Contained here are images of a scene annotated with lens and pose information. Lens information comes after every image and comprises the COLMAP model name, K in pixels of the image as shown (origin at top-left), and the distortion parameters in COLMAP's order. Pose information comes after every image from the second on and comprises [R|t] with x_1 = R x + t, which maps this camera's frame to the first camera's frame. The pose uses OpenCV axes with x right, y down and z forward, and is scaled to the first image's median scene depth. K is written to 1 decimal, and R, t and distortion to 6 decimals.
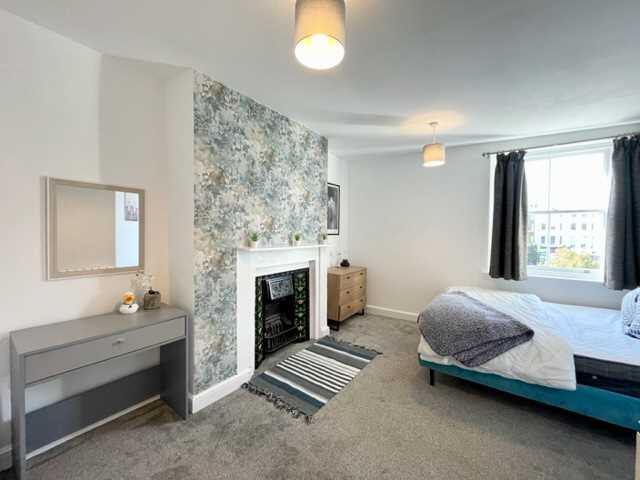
lens RADIAL K [[256.8, 0, 321.1], [0, 256.8, 238.7], [0, 0, 1]] dist [-0.000383, -0.000048]
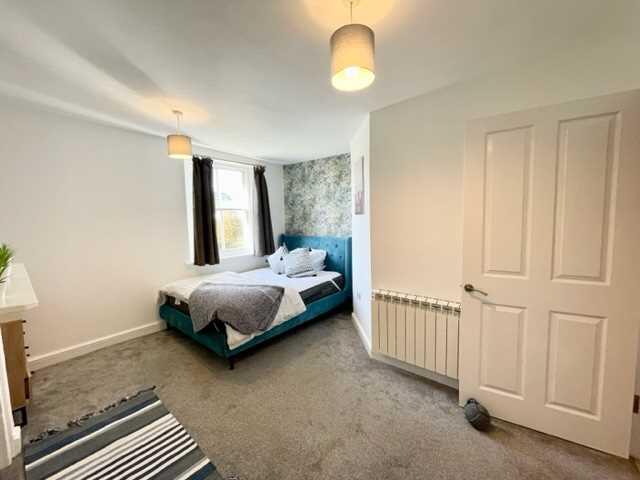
lens RADIAL K [[256.8, 0, 321.1], [0, 256.8, 238.7], [0, 0, 1]] dist [-0.000383, -0.000048]
pose [[0.095995, -0.094138, 0.990920, -0.475584], [0.054254, 0.994533, 0.089225, -0.049411], [-0.993902, 0.045196, 0.100578, 0.413790]]
